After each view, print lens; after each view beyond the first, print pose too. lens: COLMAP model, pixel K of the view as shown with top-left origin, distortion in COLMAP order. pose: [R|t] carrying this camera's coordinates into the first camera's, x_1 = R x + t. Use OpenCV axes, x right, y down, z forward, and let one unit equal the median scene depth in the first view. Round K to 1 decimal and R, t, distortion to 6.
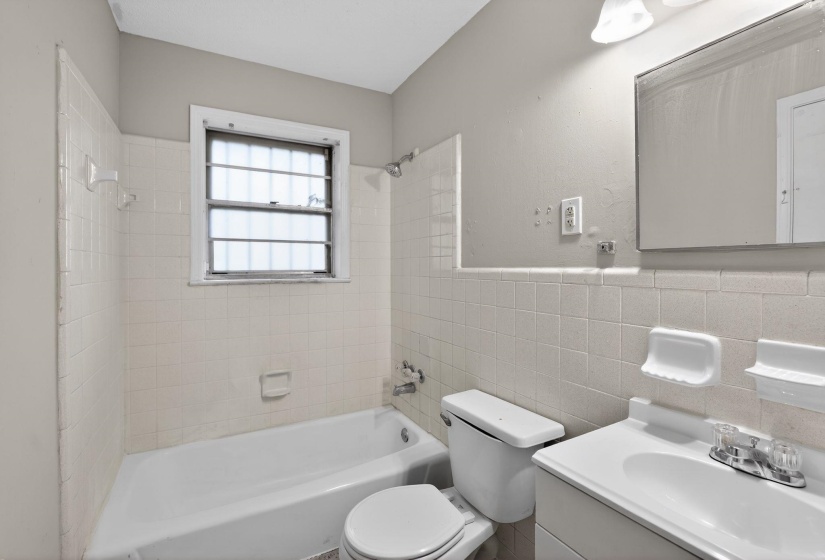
lens RADIAL K [[376.8, 0, 411.9], [0, 376.8, 273.7], [0, 0, 1]] dist [-0.021261, 0.003429]
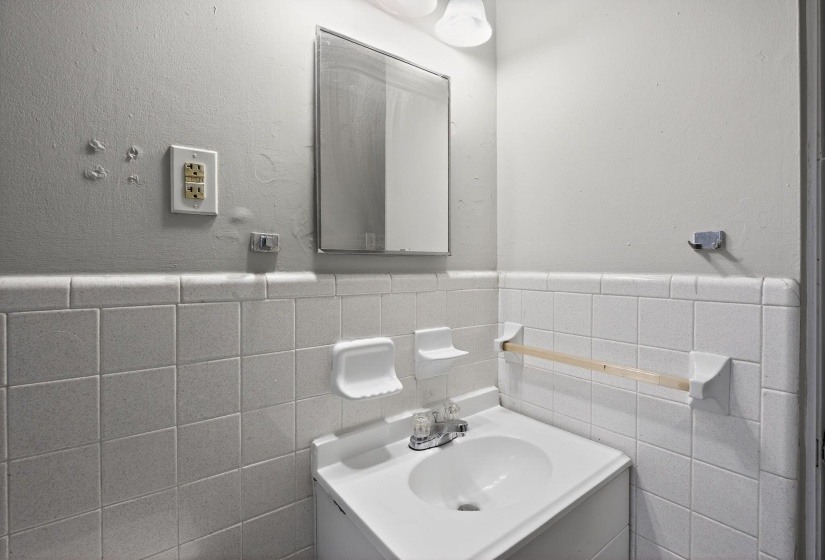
lens RADIAL K [[376.8, 0, 404.8], [0, 376.8, 269.3], [0, 0, 1]] dist [-0.021261, 0.003429]
pose [[-0.132578, 0.001495, 0.991171, -0.174303], [0.025216, 0.999680, 0.001865, -0.016354], [-0.990852, 0.025241, -0.132573, 0.824588]]
